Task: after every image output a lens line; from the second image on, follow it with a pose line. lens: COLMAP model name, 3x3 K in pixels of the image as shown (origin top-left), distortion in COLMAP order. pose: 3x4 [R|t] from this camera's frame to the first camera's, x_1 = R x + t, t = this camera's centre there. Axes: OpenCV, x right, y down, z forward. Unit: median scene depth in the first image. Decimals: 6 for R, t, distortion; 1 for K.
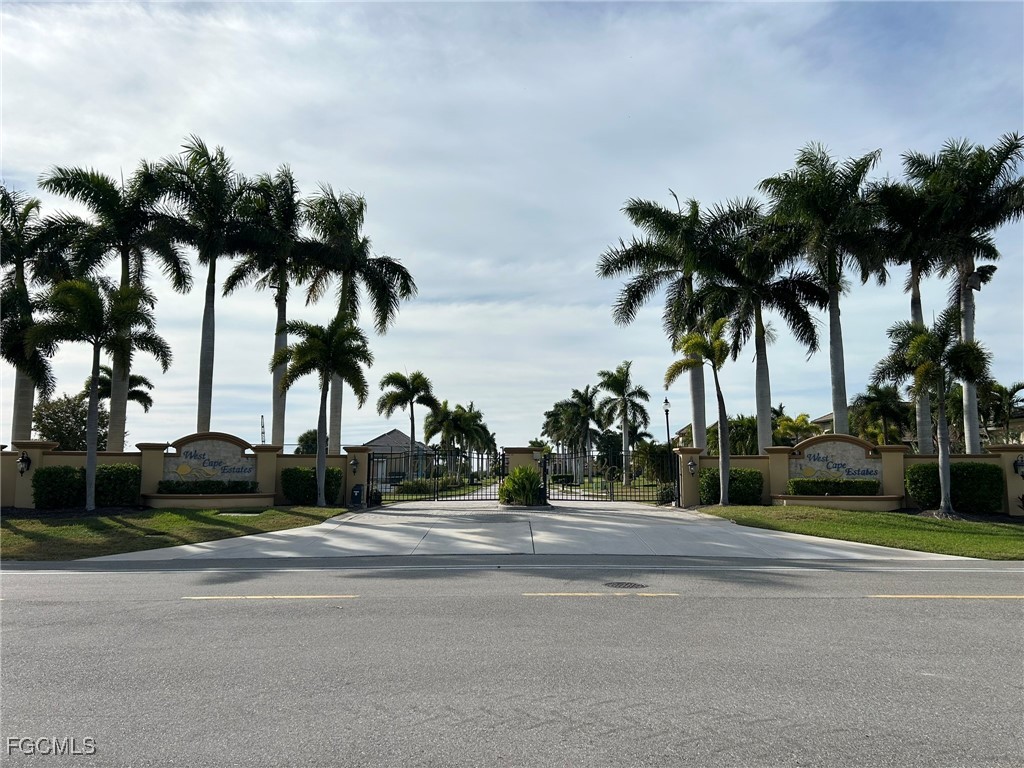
lens RADIAL K [[765.1, 0, 516.9], [0, 765.1, 376.4], [0, 0, 1]] dist [0.057504, -0.055183]
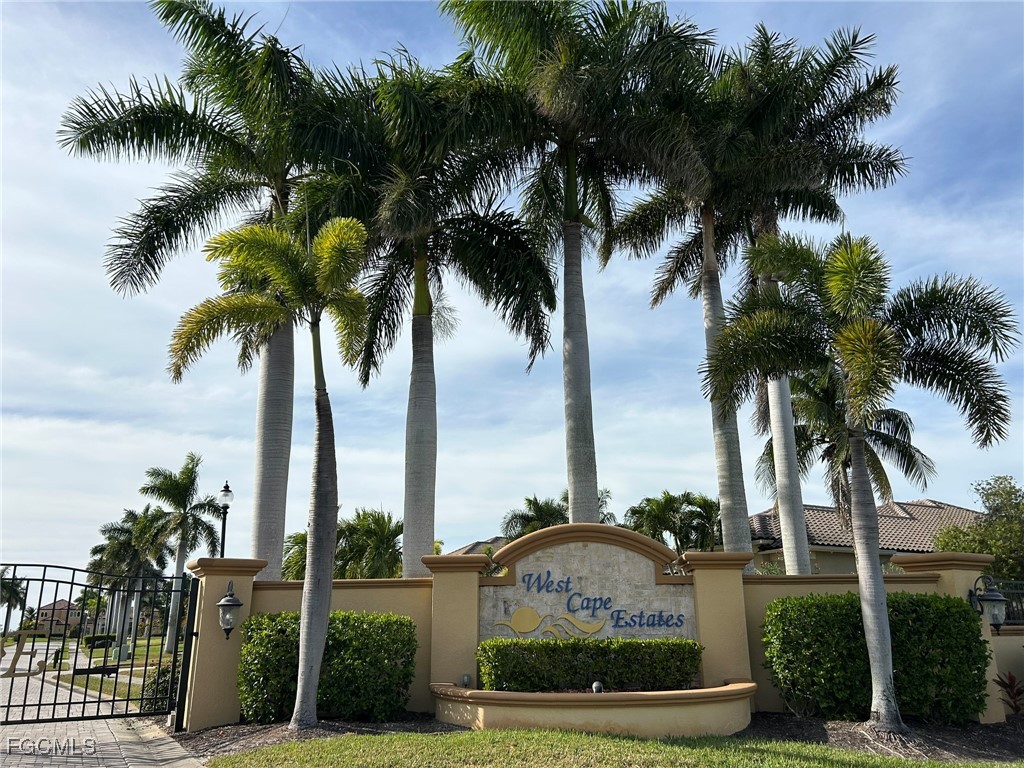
lens RADIAL K [[765.1, 0, 521.7], [0, 765.1, 388.0], [0, 0, 1]] dist [0.057504, -0.055183]
pose [[0.877056, 0.131779, 0.461961, 0.169603], [-0.049443, 0.981295, -0.186053, 0.076505], [-0.477838, 0.140338, 0.867166, 0.611447]]
